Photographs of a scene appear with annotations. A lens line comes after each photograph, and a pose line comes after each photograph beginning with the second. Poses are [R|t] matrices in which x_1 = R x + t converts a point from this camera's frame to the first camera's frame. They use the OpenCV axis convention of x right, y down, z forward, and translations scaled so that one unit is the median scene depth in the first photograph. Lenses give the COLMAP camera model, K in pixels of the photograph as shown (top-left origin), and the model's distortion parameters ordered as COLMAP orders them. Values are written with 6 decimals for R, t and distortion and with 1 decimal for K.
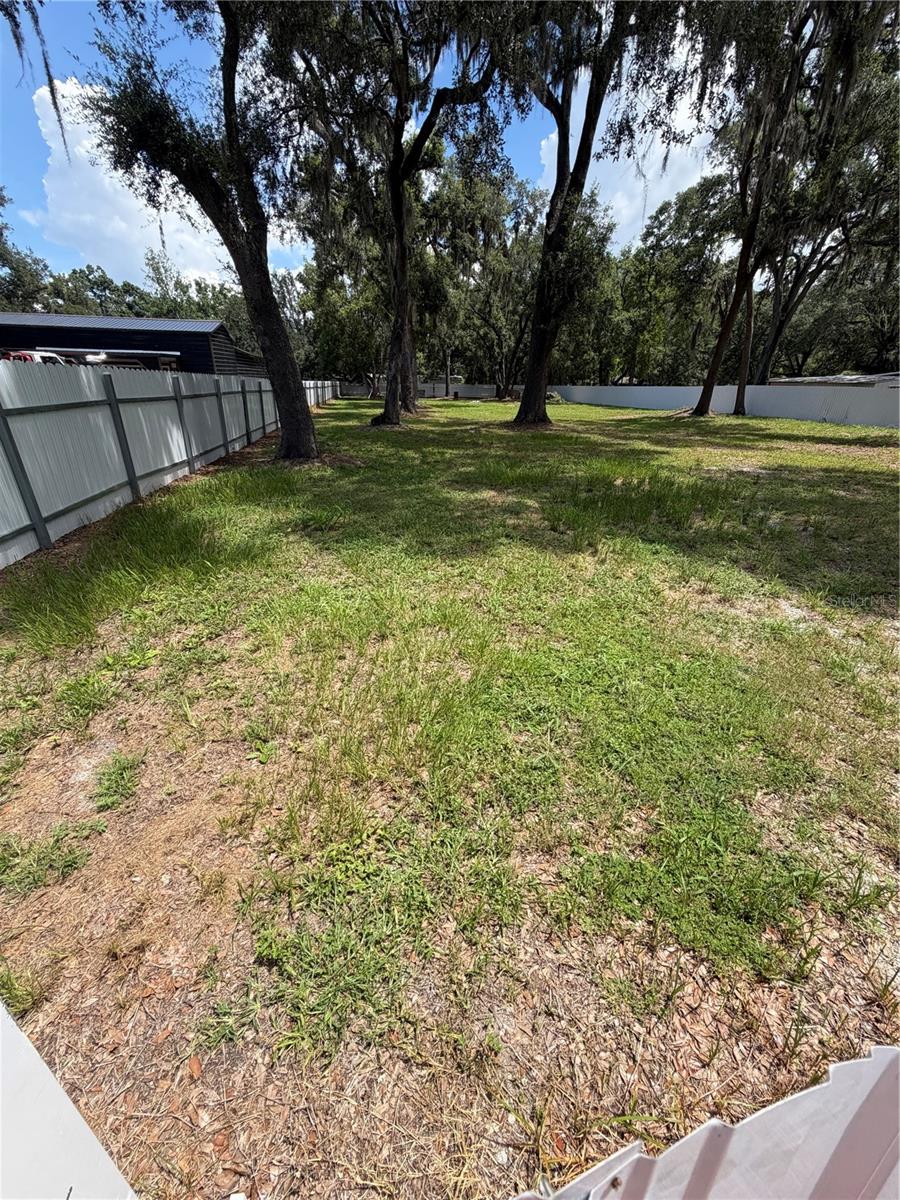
lens RADIAL K [[476.9, 0, 449.6], [0, 476.9, 597.0], [0, 0, 1]] dist [-0.000076, 0.000112]
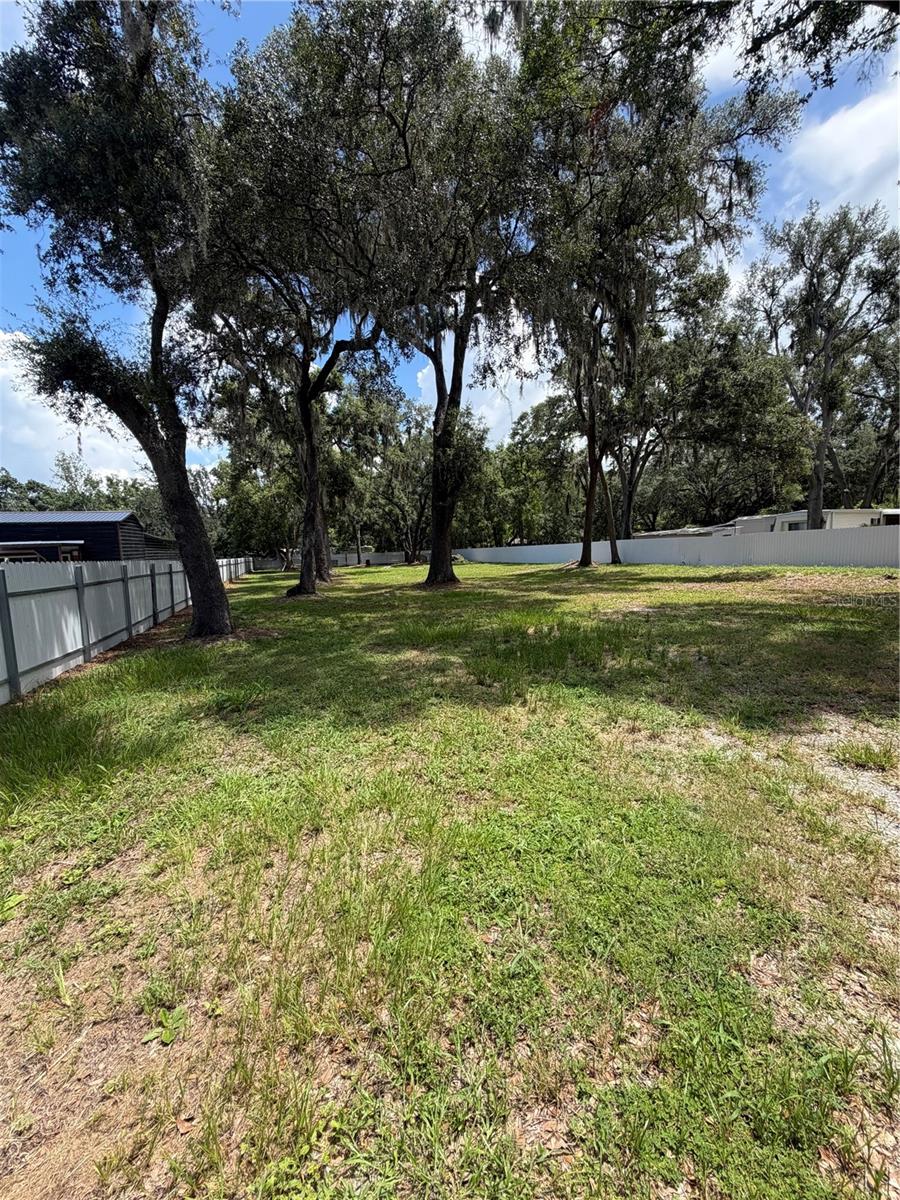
lens RADIAL K [[476.9, 0, 449.3], [0, 476.9, 596.3], [0, 0, 1]] dist [-0.000076, 0.000112]
pose [[0.981456, -0.074716, 0.176524, -0.011065], [0.127022, 0.943191, -0.307010, -0.011402], [-0.143558, 0.323740, 0.935192, -0.000353]]
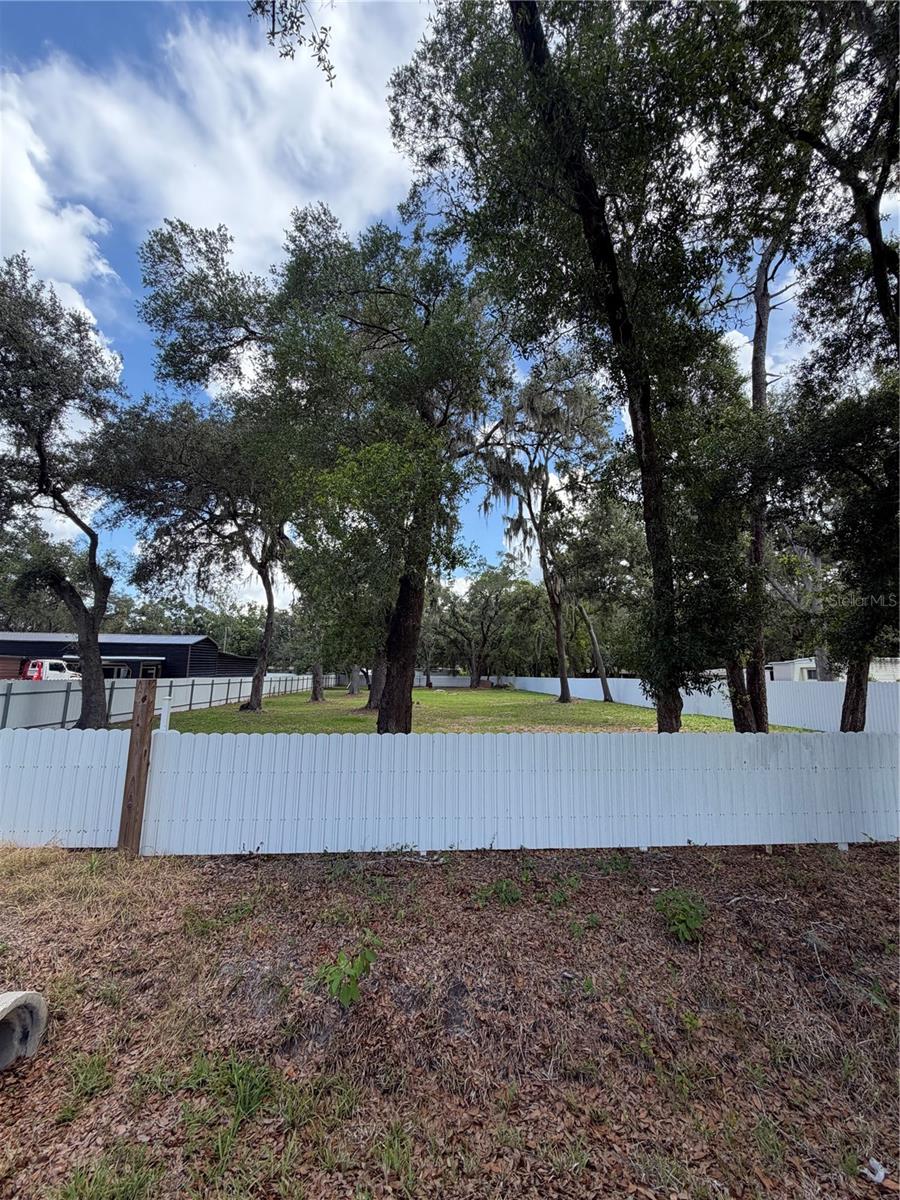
lens RADIAL K [[476.9, 0, 448.4], [0, 476.9, 598.0], [0, 0, 1]] dist [-0.000076, 0.000112]
pose [[0.995613, -0.018937, -0.091628, 1.407335], [-0.034024, 0.838988, -0.543085, 0.221995], [0.087159, 0.543820, 0.834663, -0.618644]]
